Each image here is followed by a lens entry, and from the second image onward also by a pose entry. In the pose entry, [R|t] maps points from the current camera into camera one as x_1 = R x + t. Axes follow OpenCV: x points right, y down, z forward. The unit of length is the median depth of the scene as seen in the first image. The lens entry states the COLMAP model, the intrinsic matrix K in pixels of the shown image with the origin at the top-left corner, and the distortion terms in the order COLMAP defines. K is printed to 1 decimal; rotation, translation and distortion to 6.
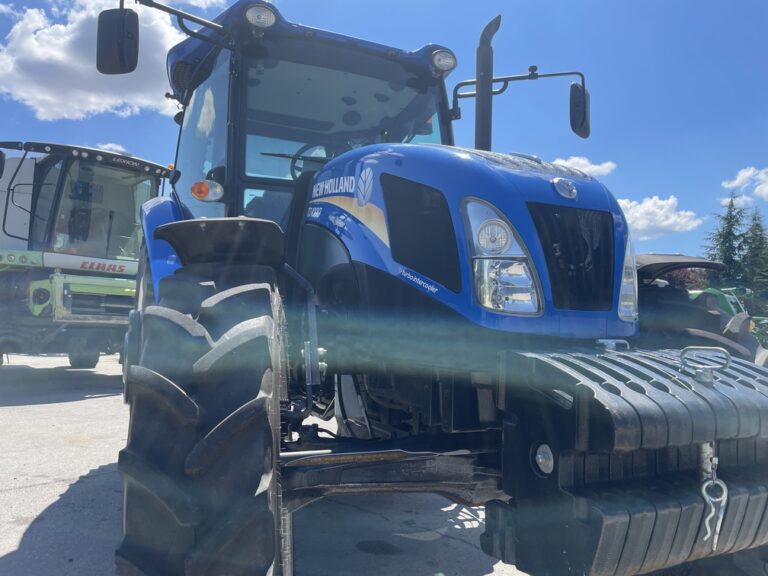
lens RADIAL K [[584.5, 0, 382.2], [0, 584.5, 279.9], [0, 0, 1]] dist [0.095094, -0.134150]
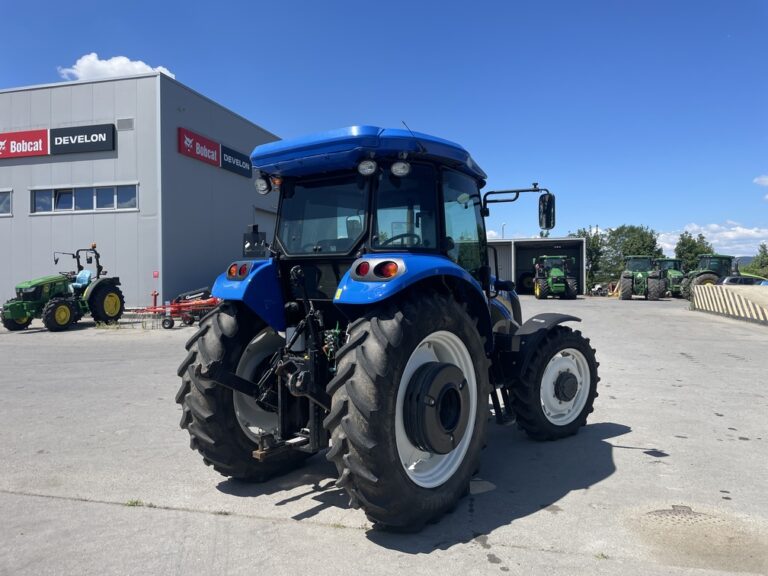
lens RADIAL K [[584.5, 0, 382.2], [0, 584.5, 279.9], [0, 0, 1]] dist [0.095094, -0.134150]
pose [[-0.468829, -0.019422, 0.883075, -0.768236], [-0.074365, 0.997077, -0.017551, -0.042526], [-0.880153, -0.073898, -0.468903, 0.956526]]
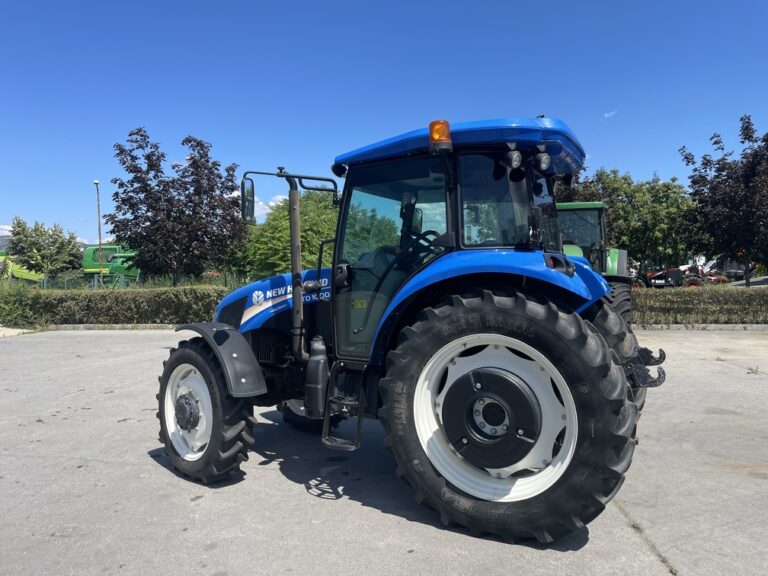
lens RADIAL K [[581.0, 0, 386.9], [0, 581.0, 279.2], [0, 0, 1]] dist [0.087759, -0.128324]
pose [[-0.775185, 0.002494, -0.631730, 0.462862], [0.051424, 0.996923, -0.059166, -0.013984], [0.629638, -0.078351, -0.772927, 1.110724]]
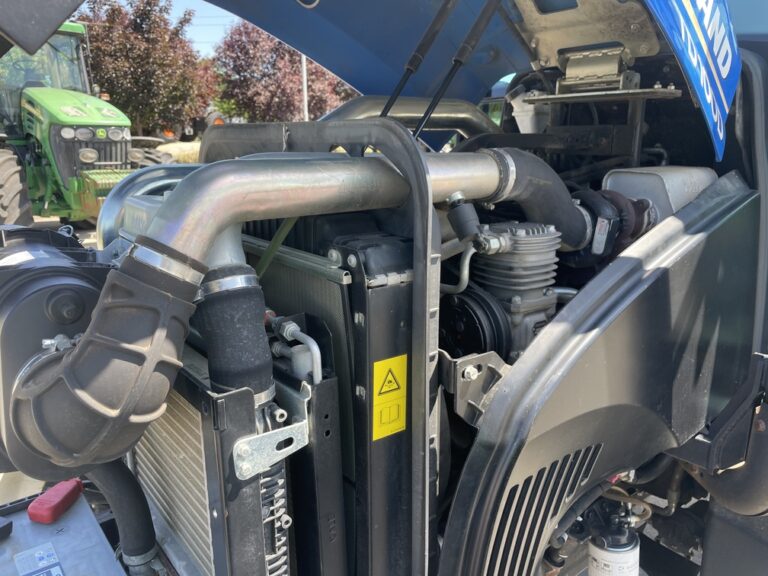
lens RADIAL K [[584.5, 0, 382.2], [0, 584.5, 279.9], [0, 0, 1]] dist [0.095094, -0.134150]
pose [[0.229429, 0.210440, -0.950304, 0.166057], [0.087225, 0.967974, 0.235412, -0.059411], [0.969409, -0.136900, 0.203726, 0.331588]]
